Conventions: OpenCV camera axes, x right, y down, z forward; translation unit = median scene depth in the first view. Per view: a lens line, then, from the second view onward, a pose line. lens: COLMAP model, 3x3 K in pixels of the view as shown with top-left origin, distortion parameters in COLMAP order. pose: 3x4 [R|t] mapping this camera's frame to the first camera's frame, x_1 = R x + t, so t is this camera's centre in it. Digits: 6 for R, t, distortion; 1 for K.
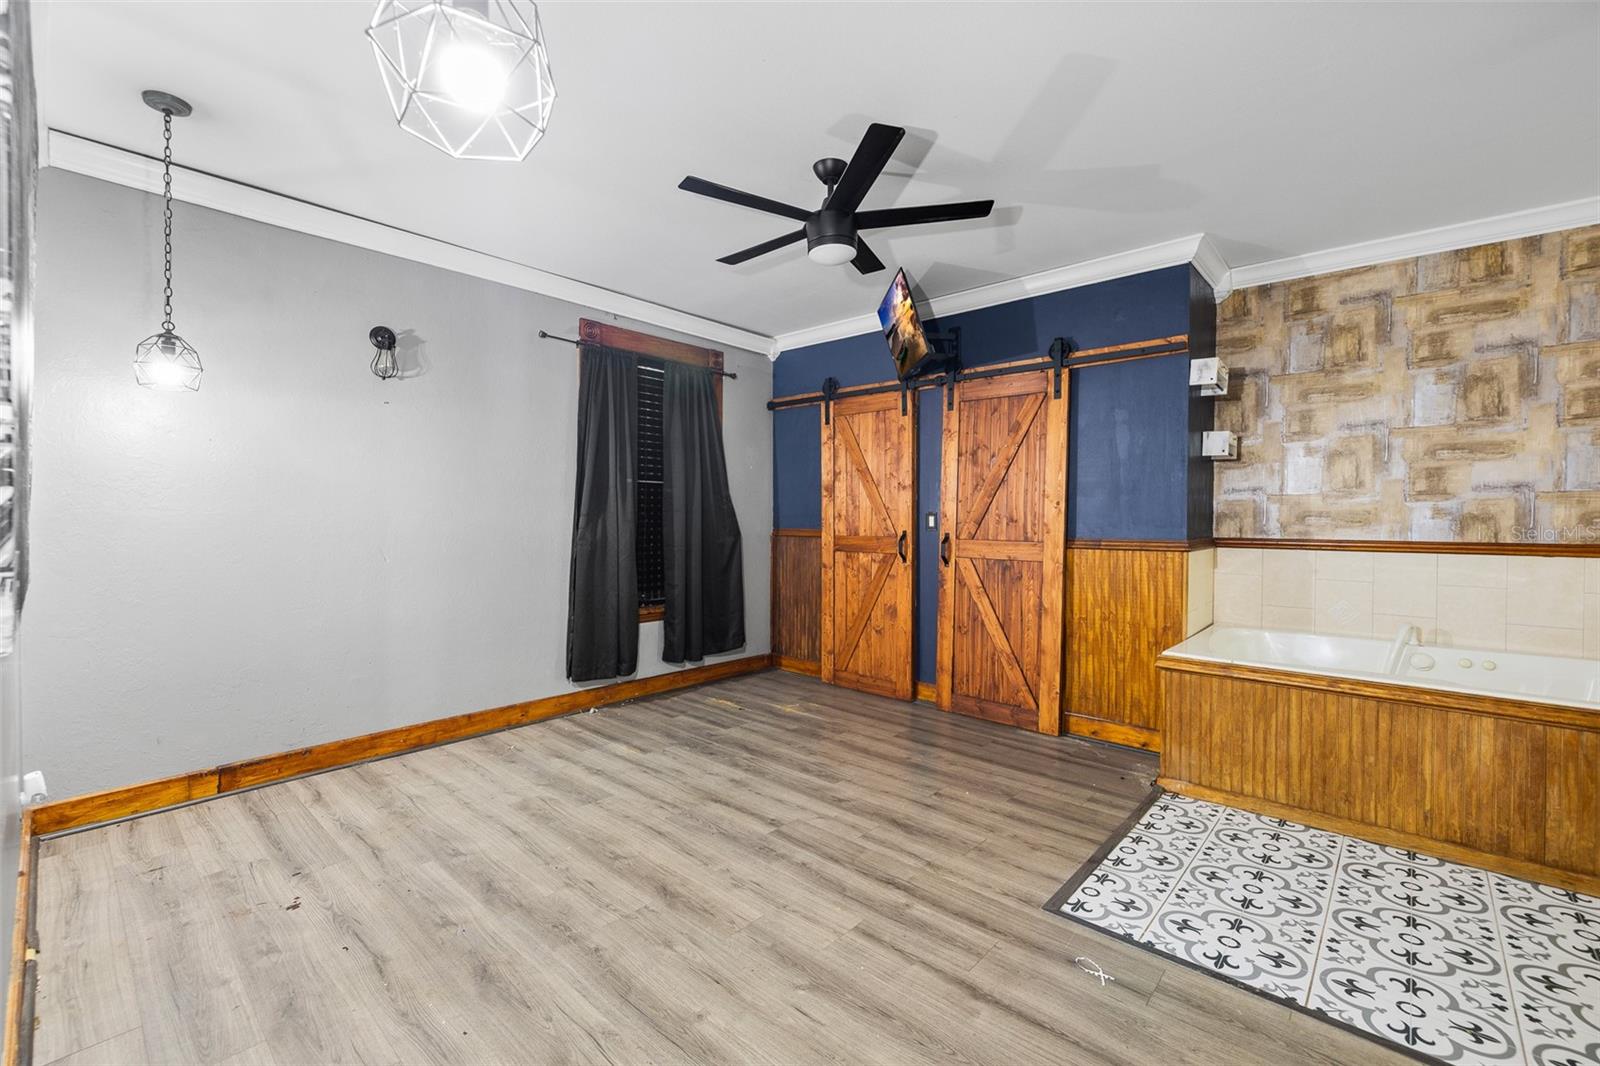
lens RADIAL K [[674.4, 0, 793.1], [0, 674.4, 523.6], [0, 0, 1]] dist [-0.000354, 0.000482]
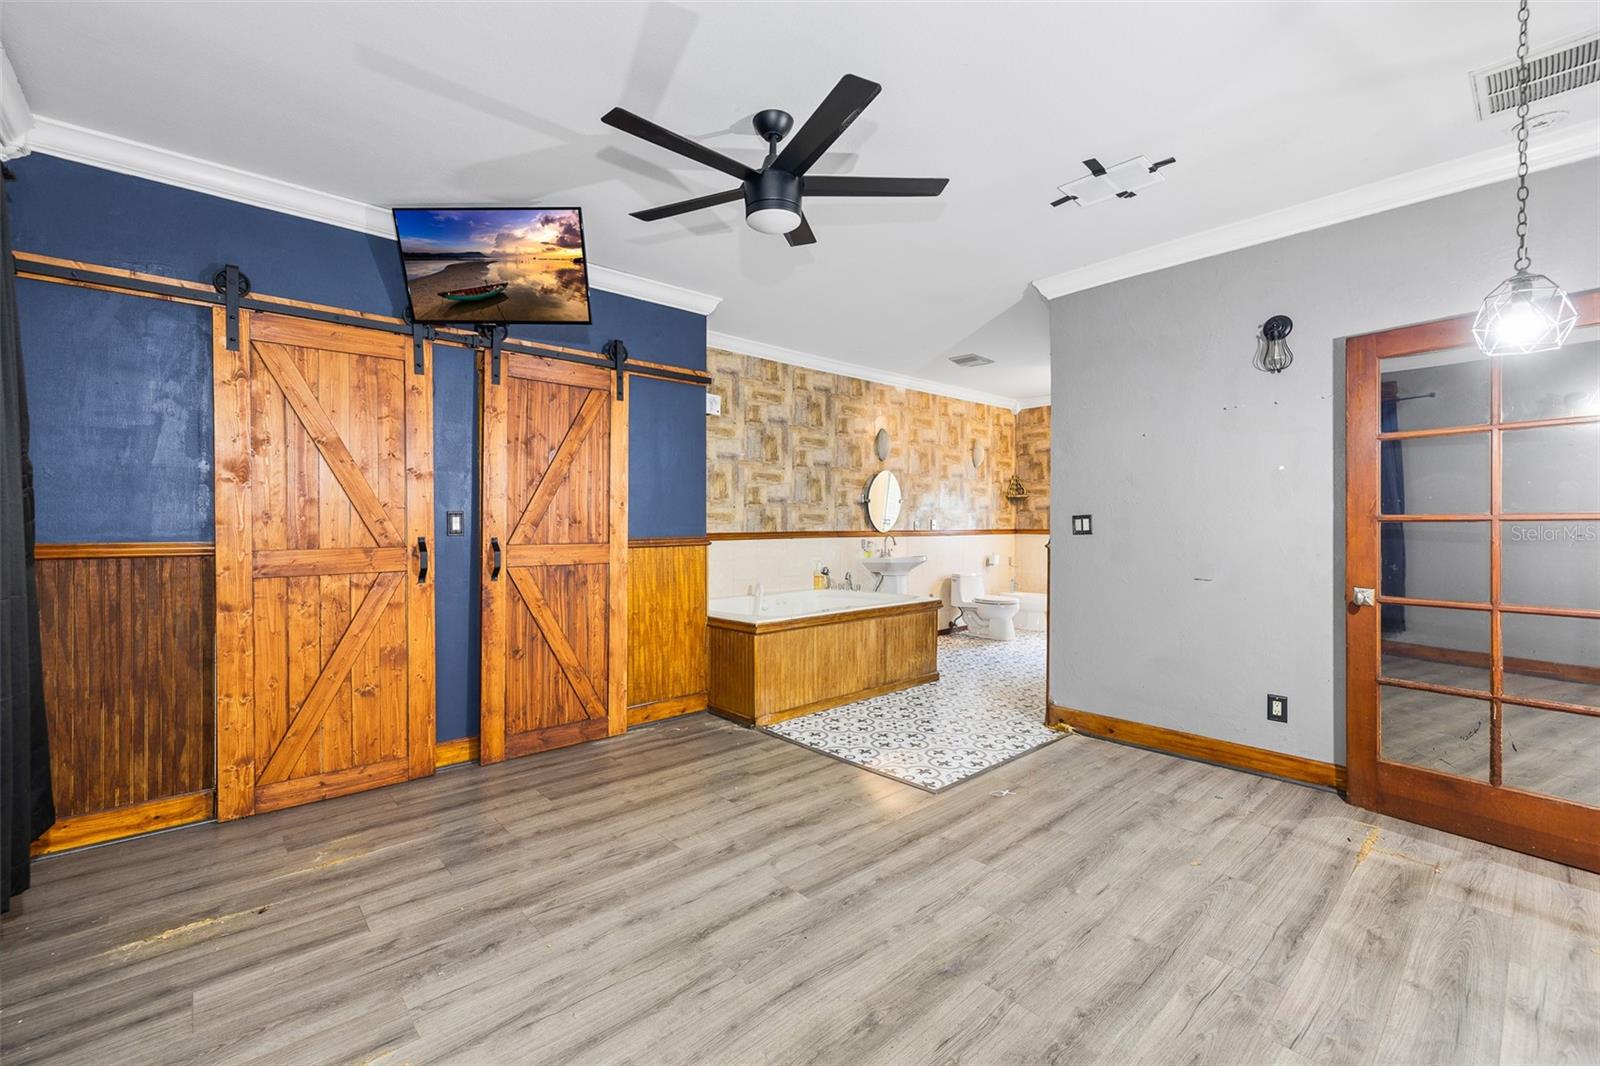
lens RADIAL K [[674.4, 0, 806.5], [0, 674.4, 522.4], [0, 0, 1]] dist [-0.000354, 0.000482]
pose [[0.096994, -0.008523, 0.995249, -0.627182], [0.009624, 0.999925, 0.007625, -0.008021], [-0.995238, 0.008839, 0.097068, 0.666933]]
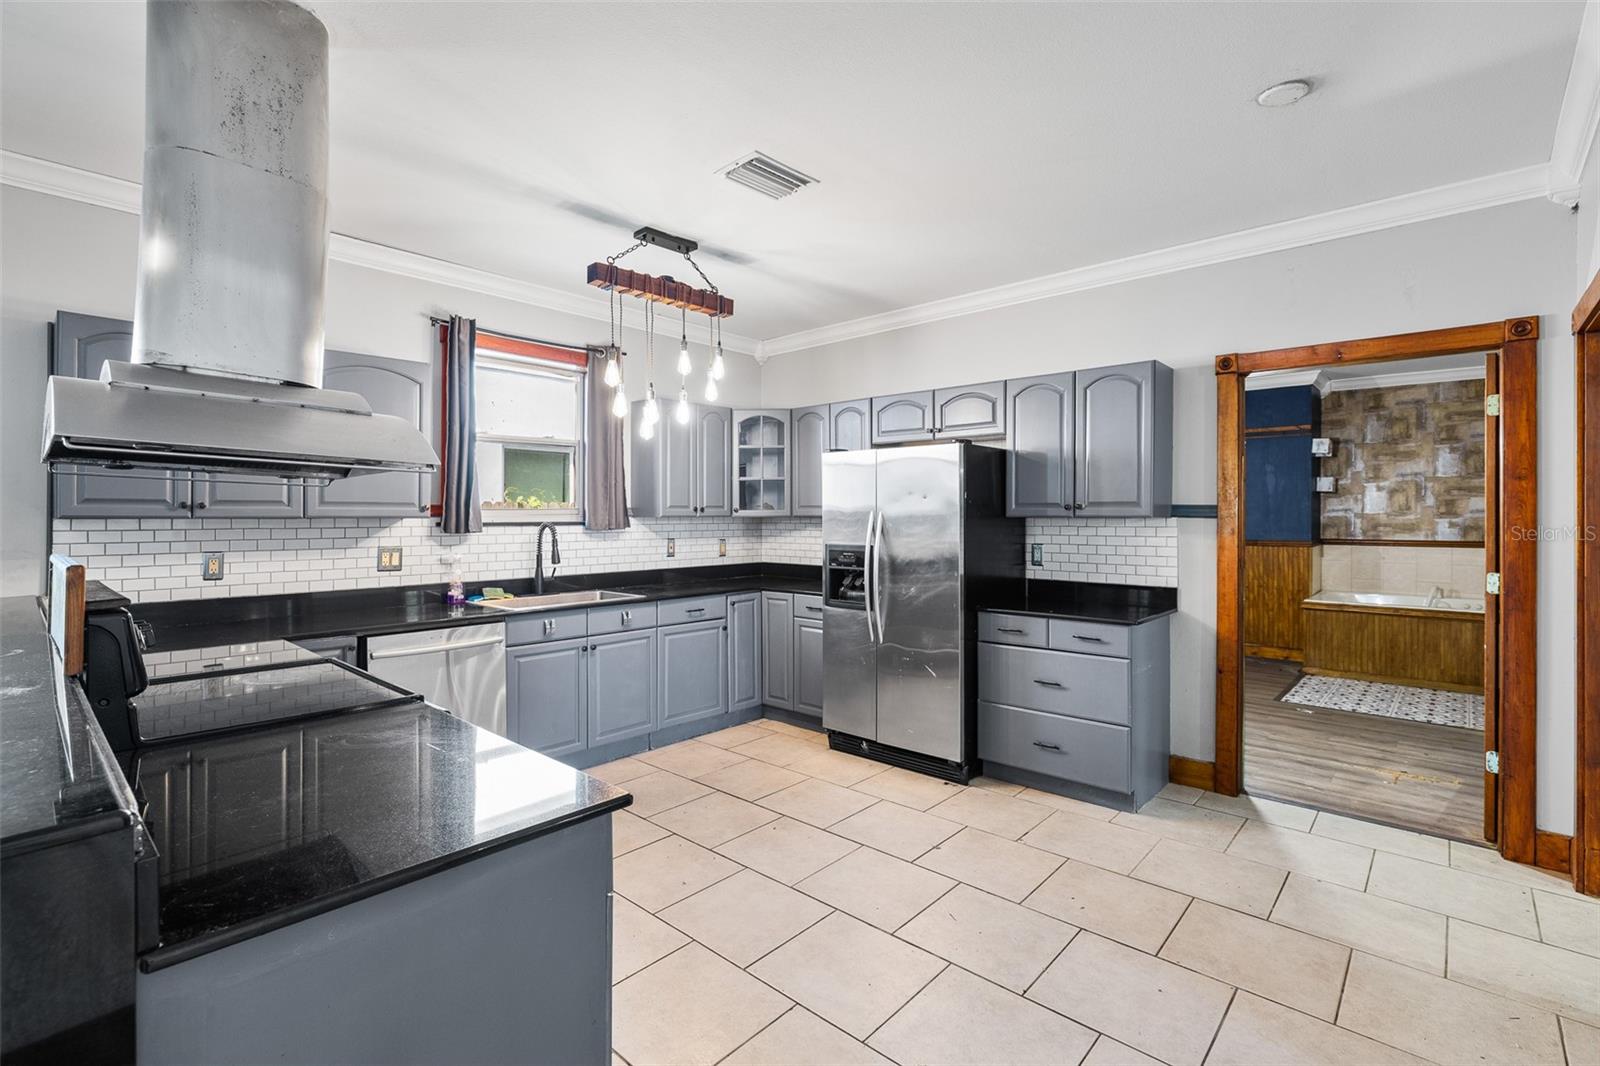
lens RADIAL K [[726.3, 0, 798.0], [0, 726.3, 516.7], [0, 0, 1]] dist [-0.000589, 0.000178]
pose [[0.999997, -0.001985, -0.001146, -0.735528], [0.001973, 0.999940, -0.010767, -0.018966], [0.001167, 0.010765, 0.999941, -0.878154]]
